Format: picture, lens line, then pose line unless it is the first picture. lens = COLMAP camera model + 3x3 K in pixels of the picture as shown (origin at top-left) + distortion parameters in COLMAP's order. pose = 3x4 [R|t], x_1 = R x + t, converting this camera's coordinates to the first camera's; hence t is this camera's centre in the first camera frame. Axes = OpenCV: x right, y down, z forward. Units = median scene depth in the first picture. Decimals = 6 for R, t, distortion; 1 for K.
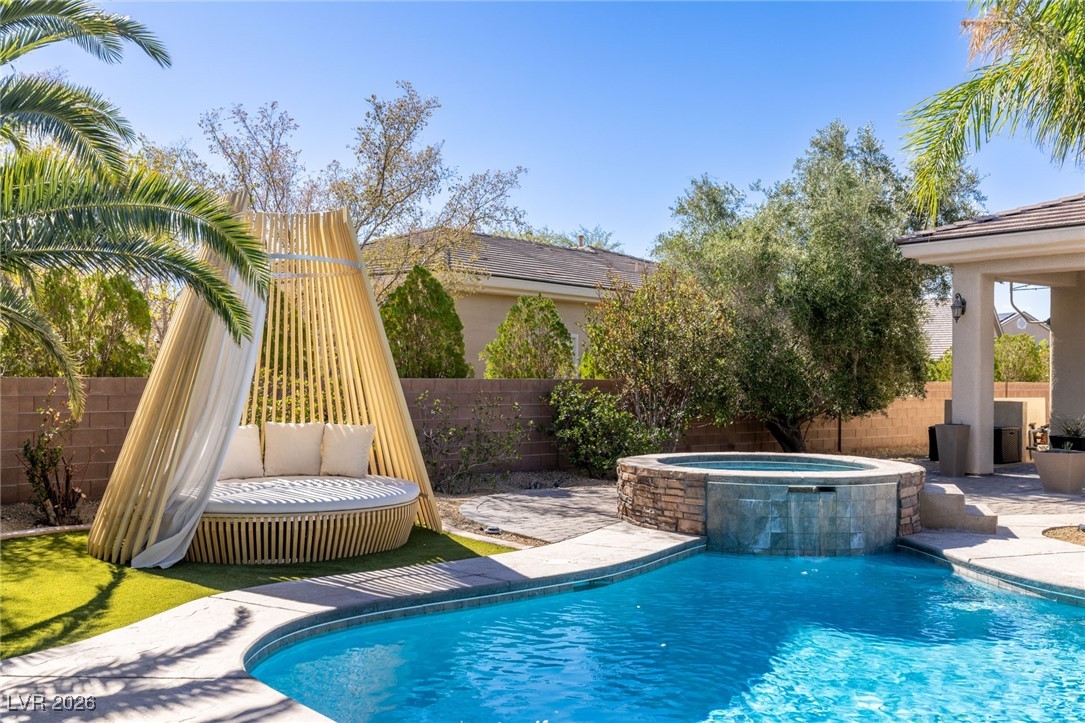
lens RADIAL K [[1023.0, 0, 614.5], [0, 1023.0, 384.5], [0, 0, 1]] dist [0.035890, 0.004572]
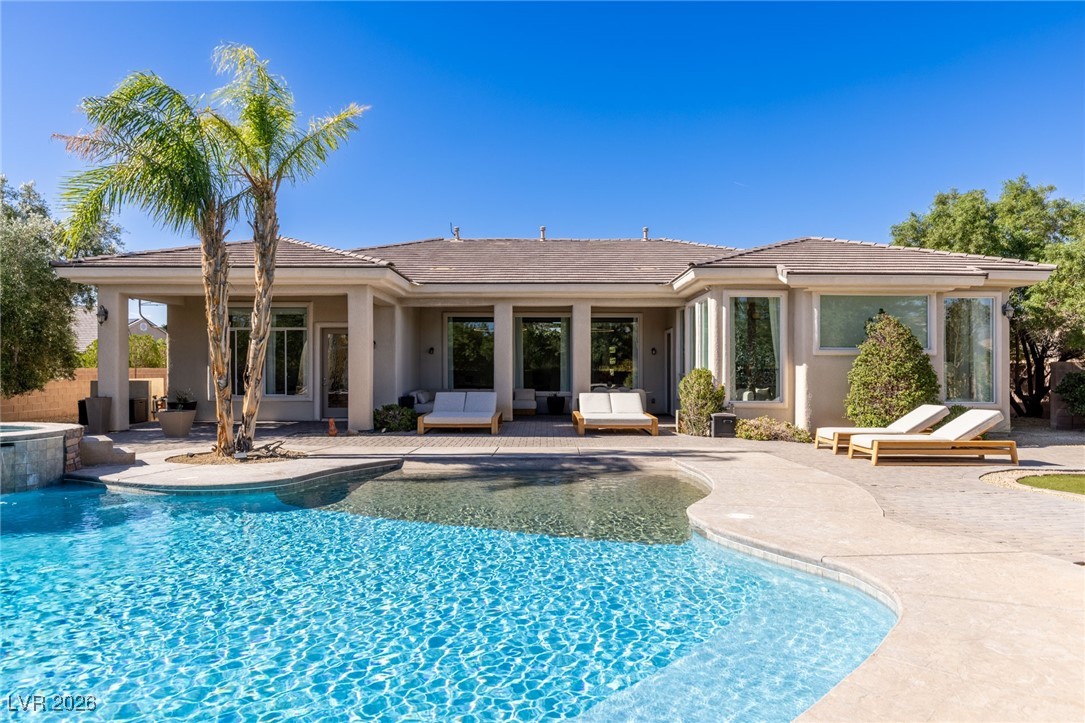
lens RADIAL K [[718.3, 0, 542.5], [0, 718.3, 361.5], [0, 0, 1]] dist [-0.032716, 0.000208]
pose [[0.630196, -0.000016, 0.776436, -0.045614], [0.009929, 0.999918, -0.008038, 0.003019], [-0.776373, 0.012775, 0.630144, -0.096406]]
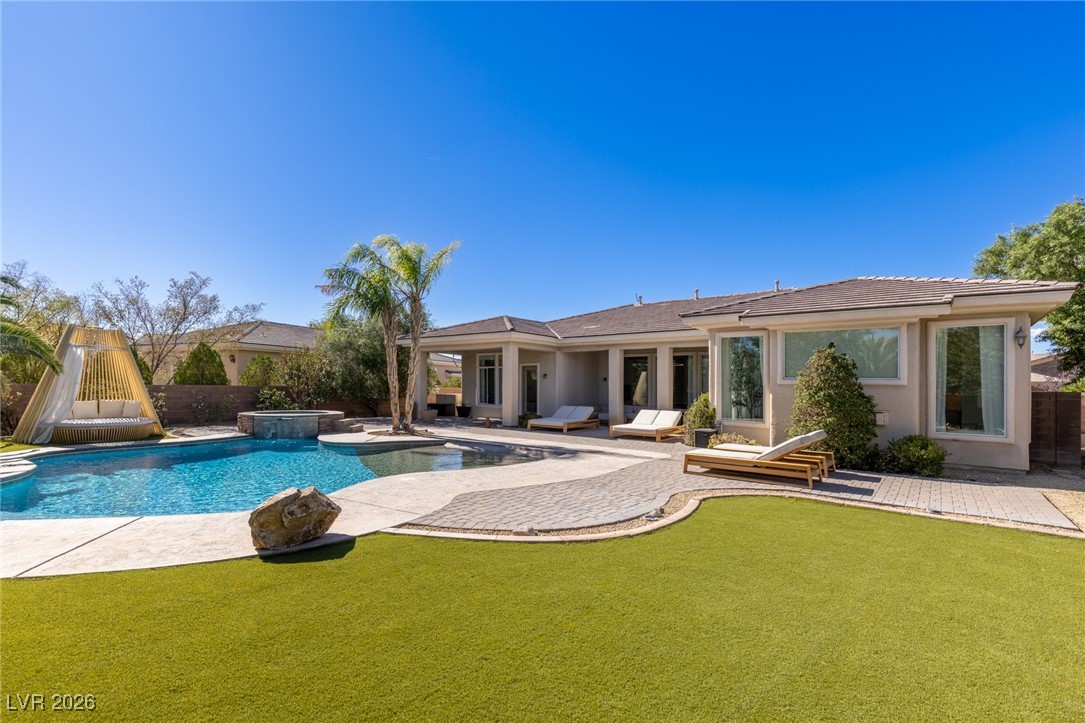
lens RADIAL K [[496.9, 0, 542.2], [0, 496.9, 387.9], [0, 0, 1]] dist [0.017197, -0.000211]
pose [[0.974749, 0.007963, 0.223162, 0.389280], [-0.007009, 0.999963, -0.005068, 0.002459], [-0.223194, 0.003376, 0.974768, -0.460471]]
